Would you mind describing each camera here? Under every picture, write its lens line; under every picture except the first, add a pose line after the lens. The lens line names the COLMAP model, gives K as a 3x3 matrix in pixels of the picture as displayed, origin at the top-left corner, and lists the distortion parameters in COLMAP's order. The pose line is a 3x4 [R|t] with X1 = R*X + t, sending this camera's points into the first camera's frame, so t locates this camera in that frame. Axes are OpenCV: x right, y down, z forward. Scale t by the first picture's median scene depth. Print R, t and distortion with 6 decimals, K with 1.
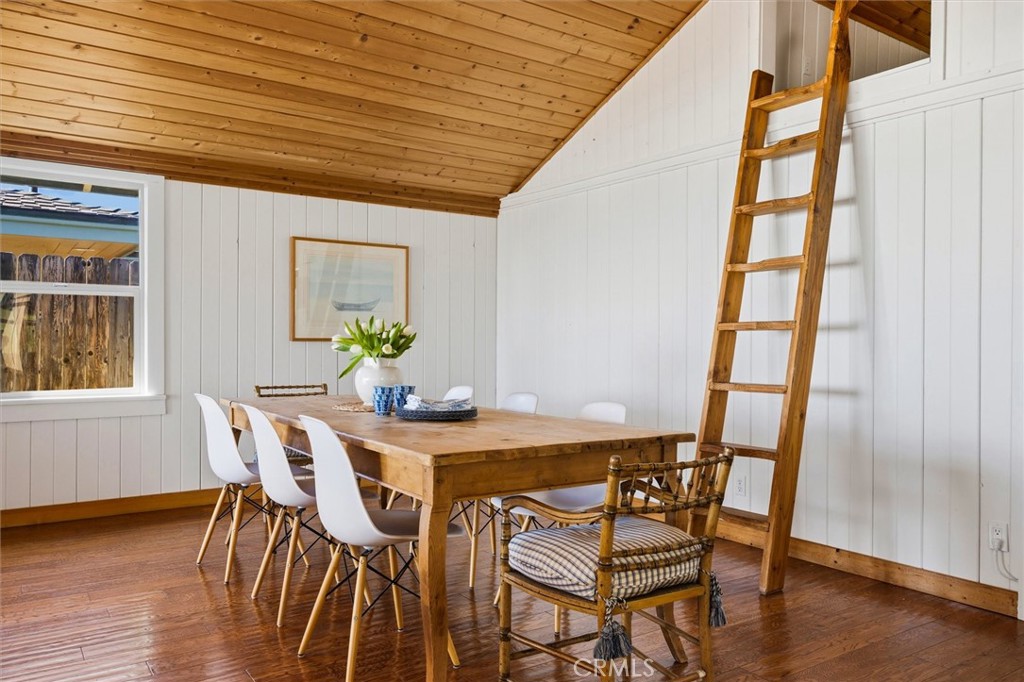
lens RADIAL K [[780.5, 0, 514.0], [0, 780.5, 329.2], [0, 0, 1]] dist [0.000727, -0.000511]
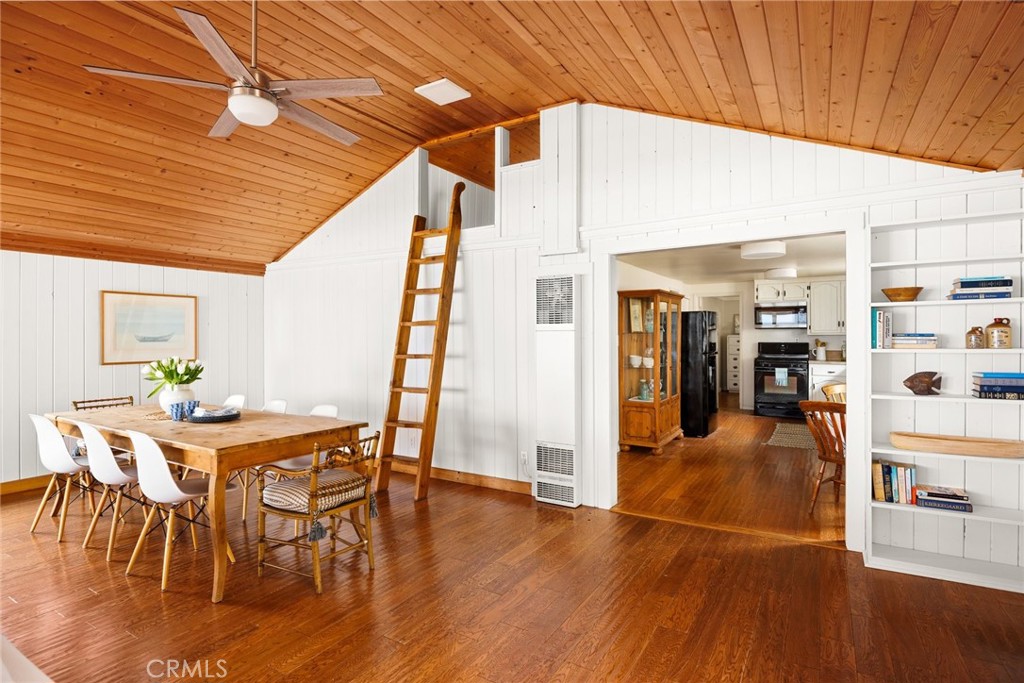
lens RADIAL K [[518.8, 0, 512.5], [0, 518.8, 333.5], [0, 0, 1]] dist [-0.013430, 0.000592]
pose [[0.914342, -0.008475, 0.404854, 0.025064], [0.009404, 0.999956, -0.000306, -0.058255], [-0.404833, 0.004087, 0.914381, -0.227867]]
